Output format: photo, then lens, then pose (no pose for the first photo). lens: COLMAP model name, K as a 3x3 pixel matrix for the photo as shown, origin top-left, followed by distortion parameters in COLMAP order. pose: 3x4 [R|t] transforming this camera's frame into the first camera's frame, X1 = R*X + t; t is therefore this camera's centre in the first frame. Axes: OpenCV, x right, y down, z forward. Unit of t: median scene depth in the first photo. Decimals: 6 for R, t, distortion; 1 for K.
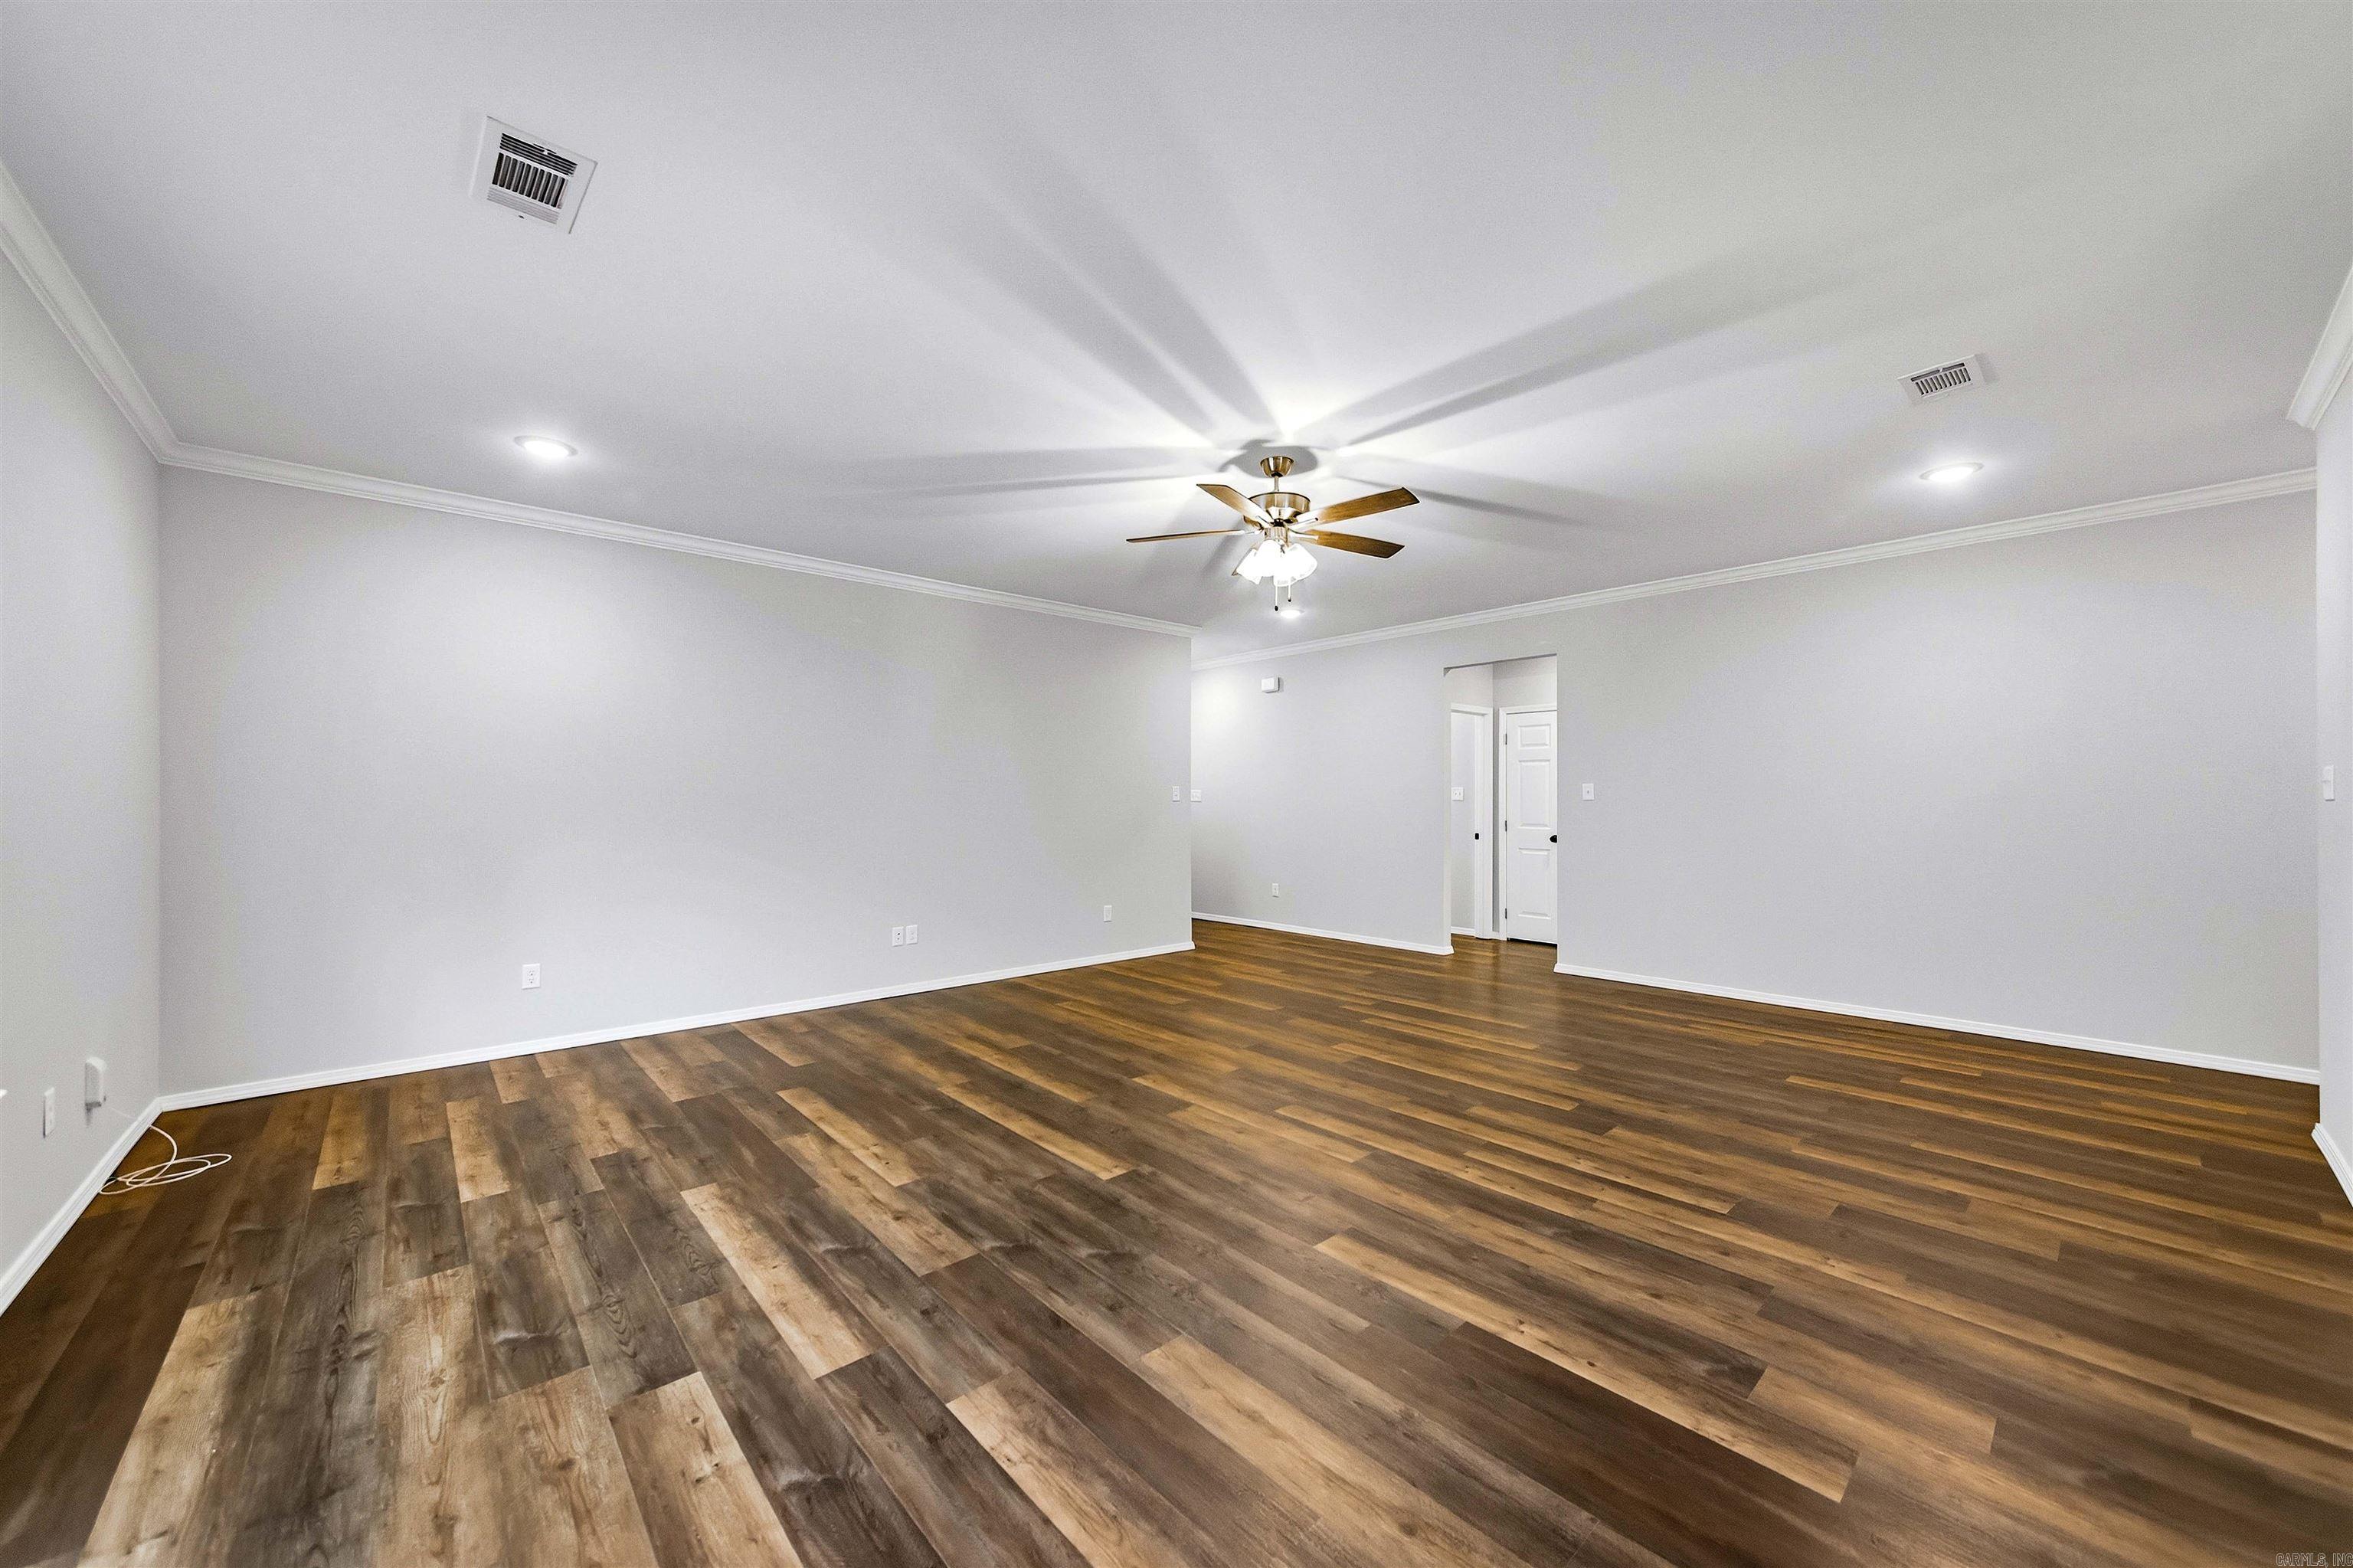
lens RADIAL K [[859.0, 0, 1191.7], [0, 859.0, 796.9], [0, 0, 1]] dist [-0.000461, 0.000829]
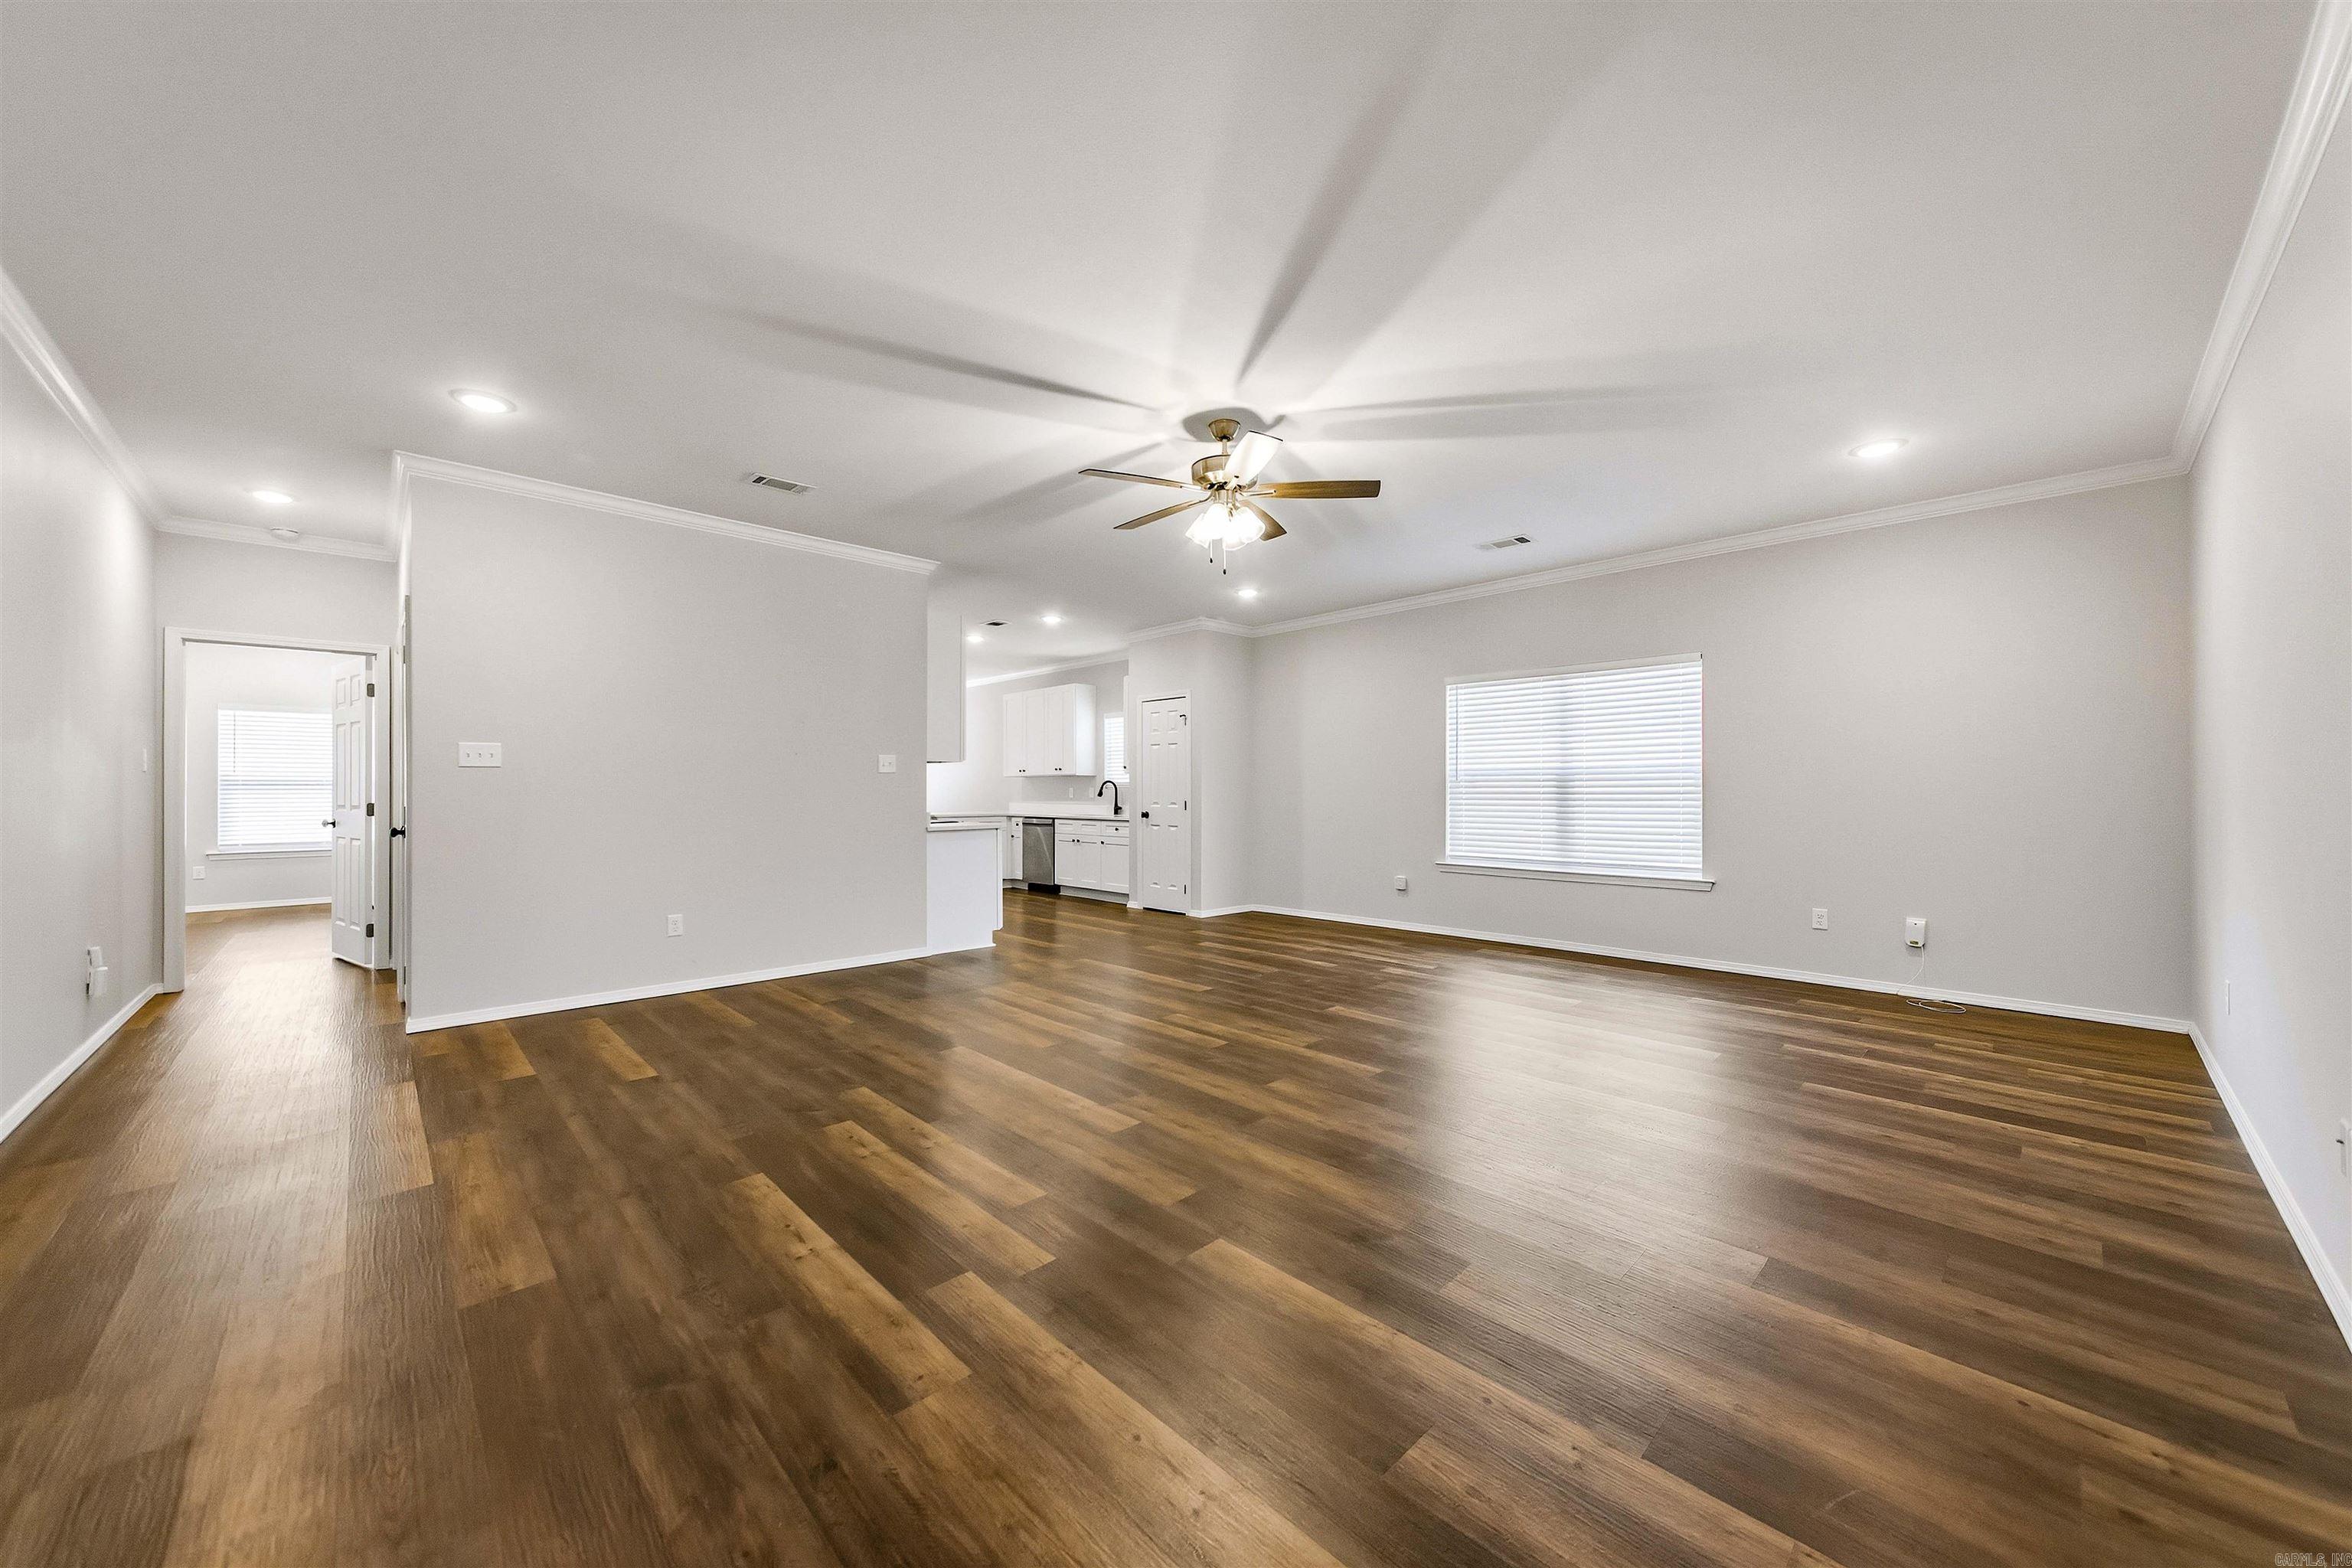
lens RADIAL K [[858.6, 0, 1141.6], [0, 858.6, 785.2], [0, 0, 1]] dist [-0.000461, 0.000829]
pose [[-0.999779, 0.000095, 0.021013, 0.246891], [0.000023, 0.999994, -0.003470, 0.046466], [-0.021013, -0.003469, -0.999773, 2.835152]]
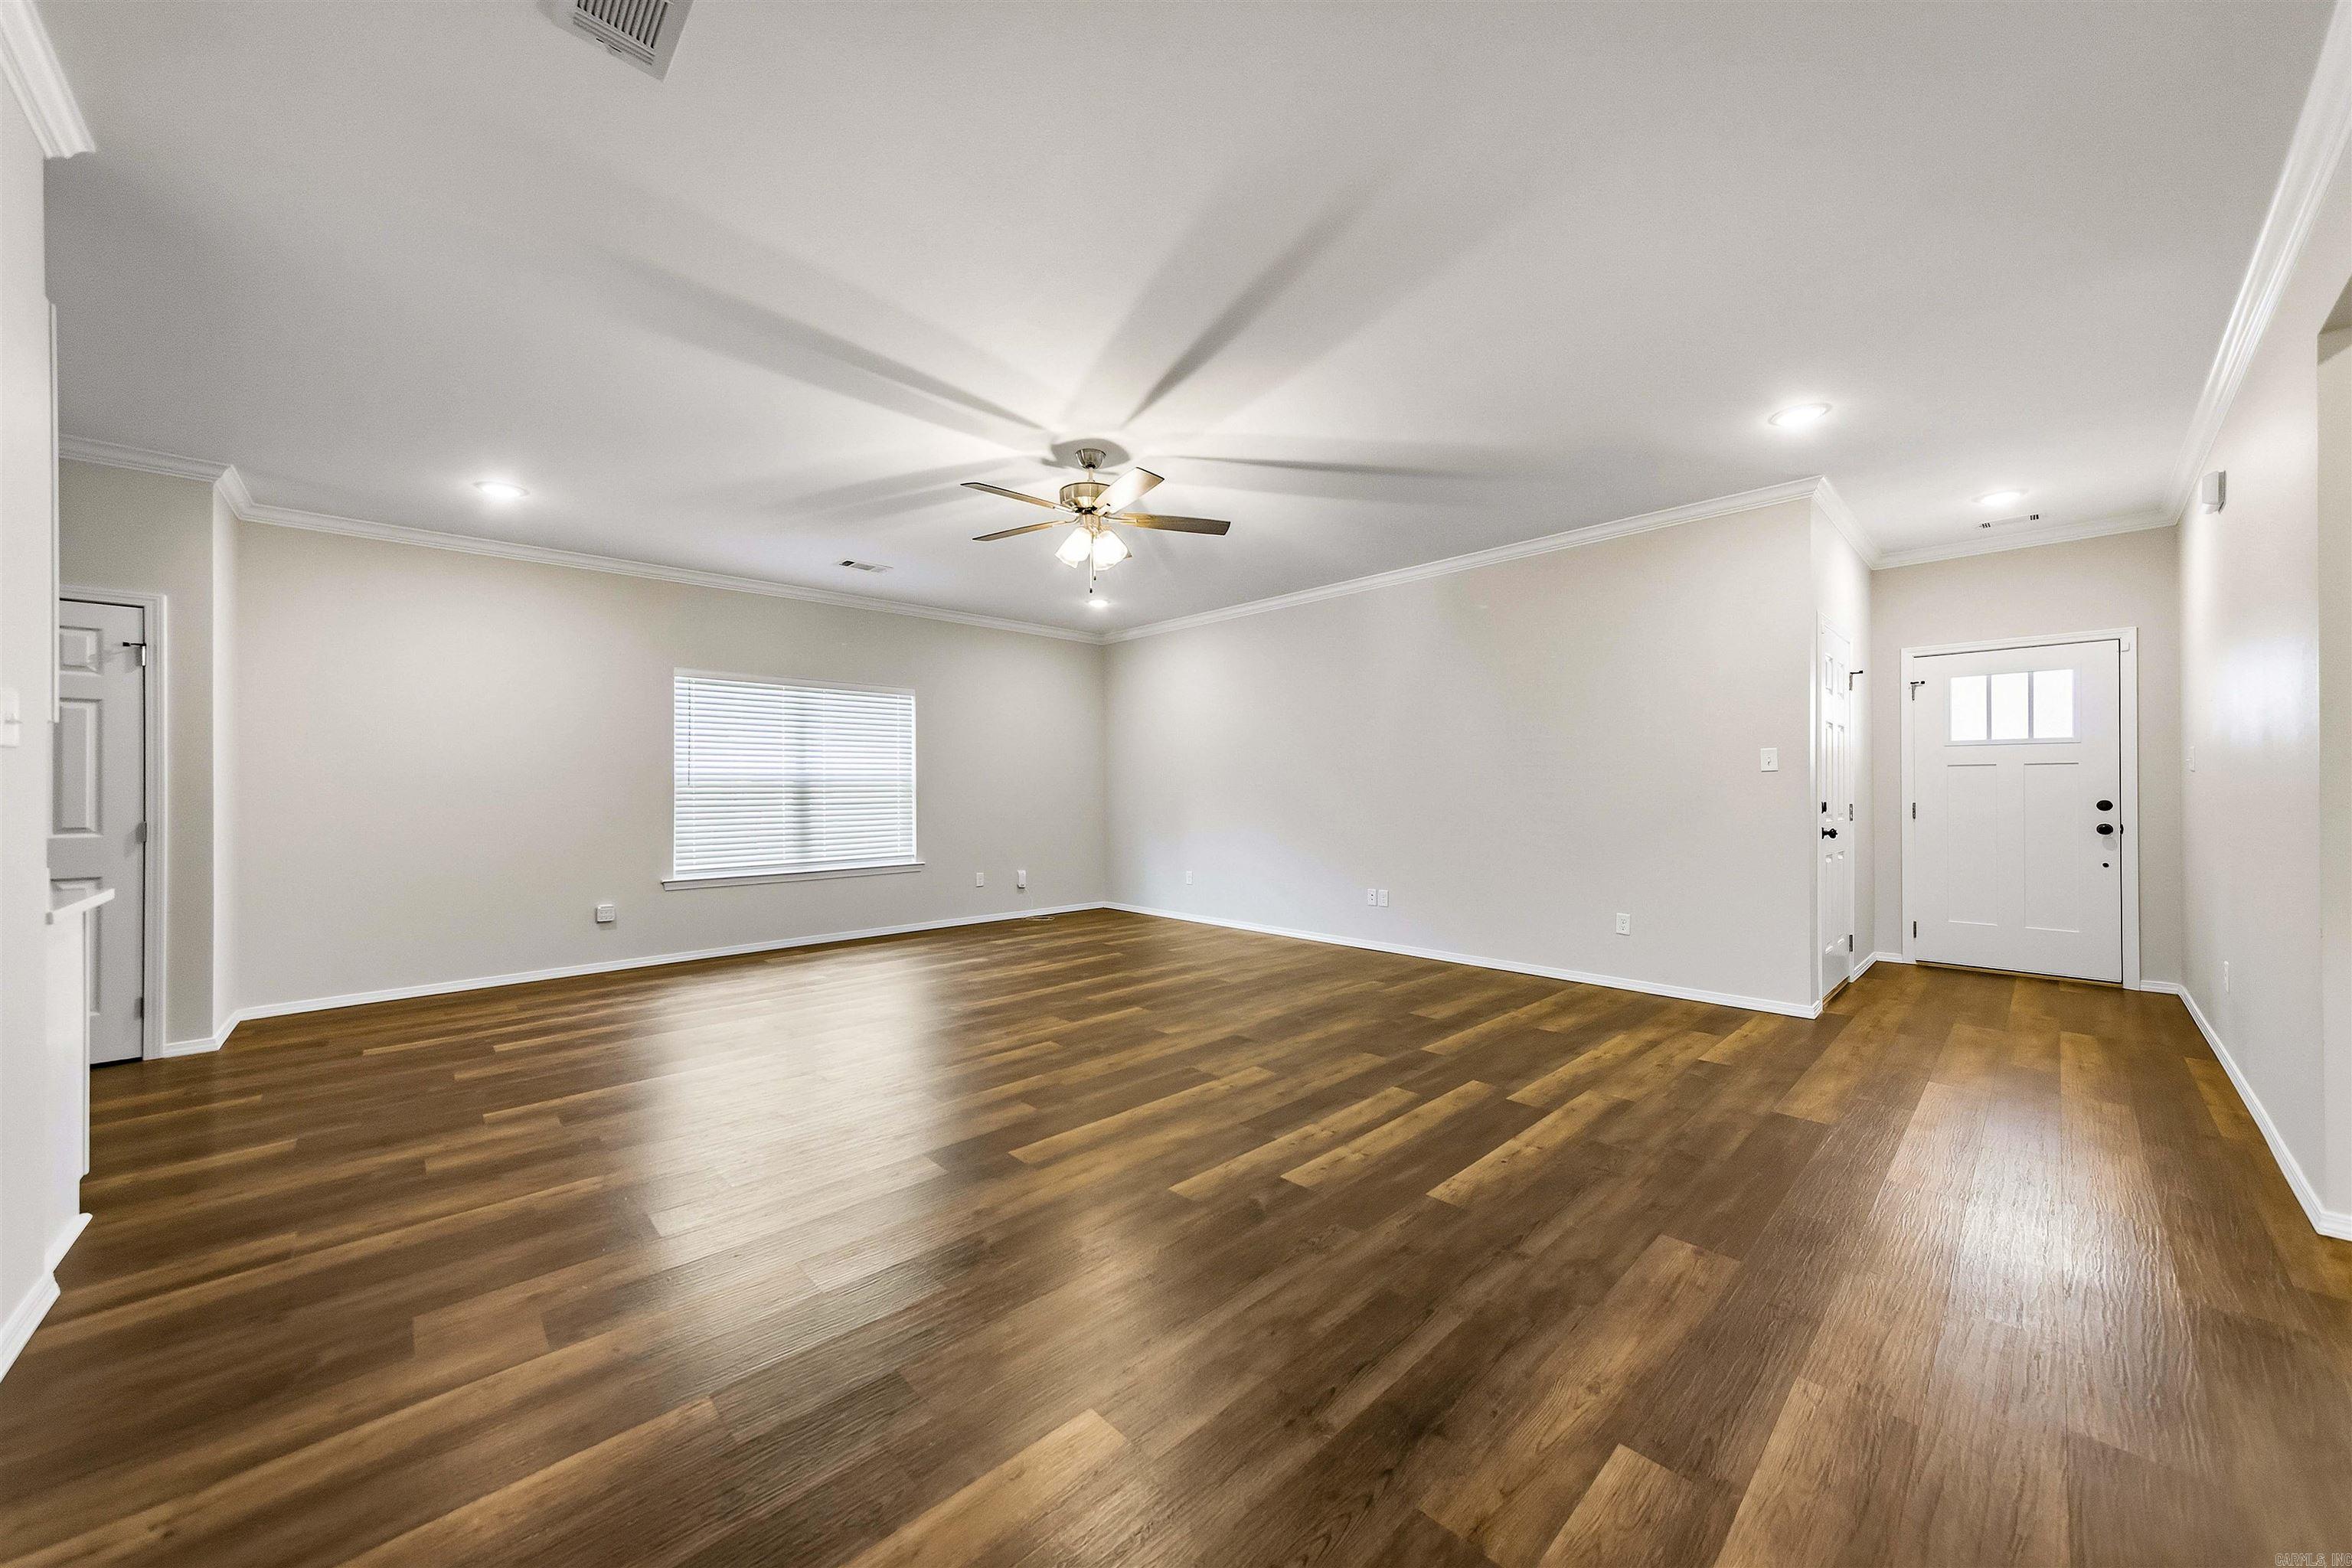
lens RADIAL K [[858.6, 0, 1192.9], [0, 858.6, 792.8], [0, 0, 1]] dist [-0.000461, 0.000829]
pose [[0.015839, 0.001777, -0.999873, 1.662776], [0.006506, 0.999977, 0.001881, 0.044392], [0.999853, -0.006535, 0.015827, 1.569825]]
